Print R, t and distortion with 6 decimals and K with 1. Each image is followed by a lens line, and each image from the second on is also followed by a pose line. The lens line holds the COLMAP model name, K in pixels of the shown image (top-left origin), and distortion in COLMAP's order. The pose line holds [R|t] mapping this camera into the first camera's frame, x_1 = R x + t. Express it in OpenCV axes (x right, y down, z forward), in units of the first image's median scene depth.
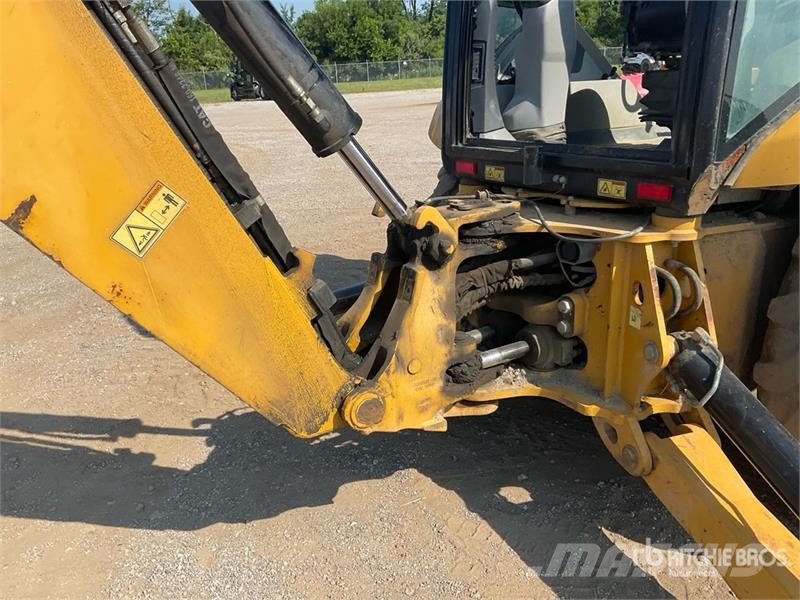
lens RADIAL K [[662.8, 0, 400.6], [0, 662.8, 295.6], [0, 0, 1]] dist [0.056054, -0.112151]
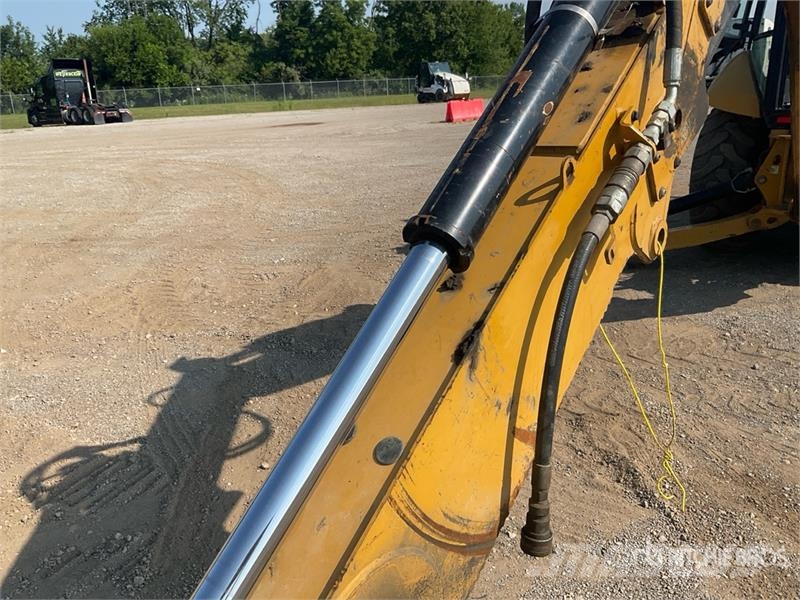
lens RADIAL K [[648.1, 0, 406.1], [0, 648.1, 301.7], [0, 0, 1]] dist [0.066448, -0.122478]
pose [[0.943632, -0.089640, 0.318628, -1.858084], [0.097623, 0.995181, -0.009140, 0.284170], [-0.316273, 0.039731, 0.947836, -0.512341]]
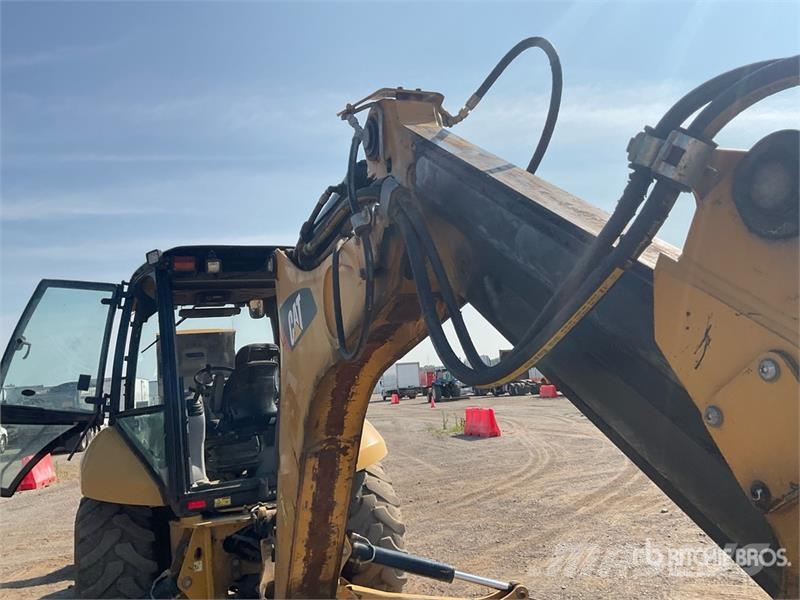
lens RADIAL K [[662.8, 0, 397.0], [0, 662.8, 300.1], [0, 0, 1]] dist [0.056054, -0.112151]
pose [[0.190413, 0.161706, 0.968295, -1.730069], [0.396511, 0.889639, -0.226543, -0.082758], [-0.898066, 0.427076, 0.105280, 0.182518]]
